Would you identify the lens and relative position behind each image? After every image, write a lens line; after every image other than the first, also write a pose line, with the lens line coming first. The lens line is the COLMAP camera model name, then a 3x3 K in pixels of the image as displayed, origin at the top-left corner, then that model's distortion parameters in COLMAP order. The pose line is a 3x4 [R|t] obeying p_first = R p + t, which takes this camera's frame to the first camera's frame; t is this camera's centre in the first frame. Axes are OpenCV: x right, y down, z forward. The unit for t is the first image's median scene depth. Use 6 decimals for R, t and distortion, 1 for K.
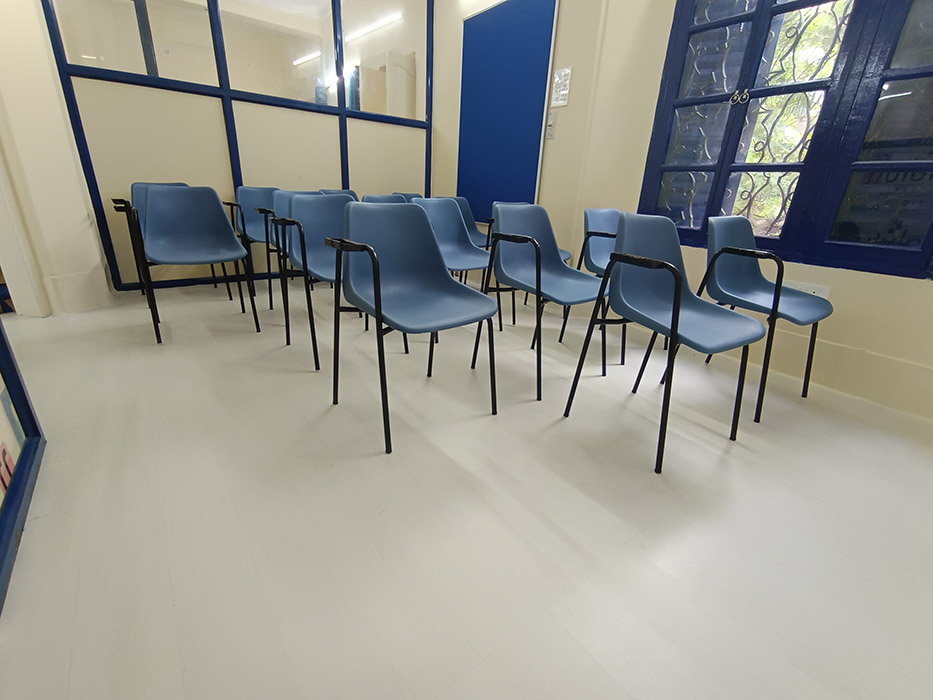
lens RADIAL K [[418.2, 0, 466.5], [0, 418.2, 350.0], [0, 0, 1]] dist [-0.017245, 0.007918]
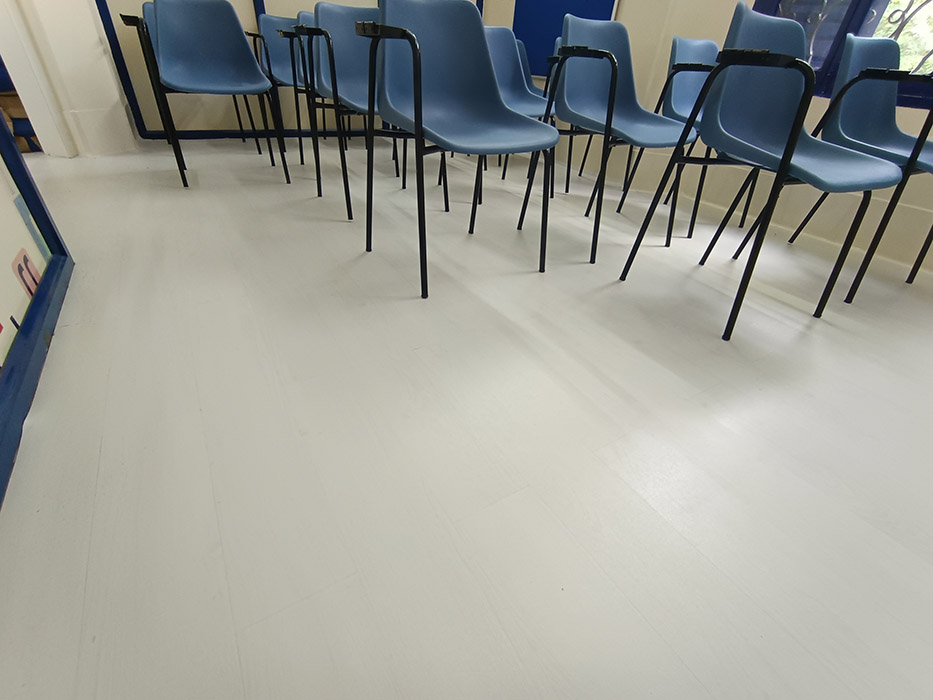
lens RADIAL K [[413.9, 0, 466.5], [0, 413.9, 350.0], [0, 0, 1]] dist [-0.003629, -0.000067]
pose [[0.994799, 0.073237, -0.070785, -0.014581], [-0.055538, 0.972595, 0.225776, 0.095832], [0.085380, -0.220671, 0.971604, 0.064194]]
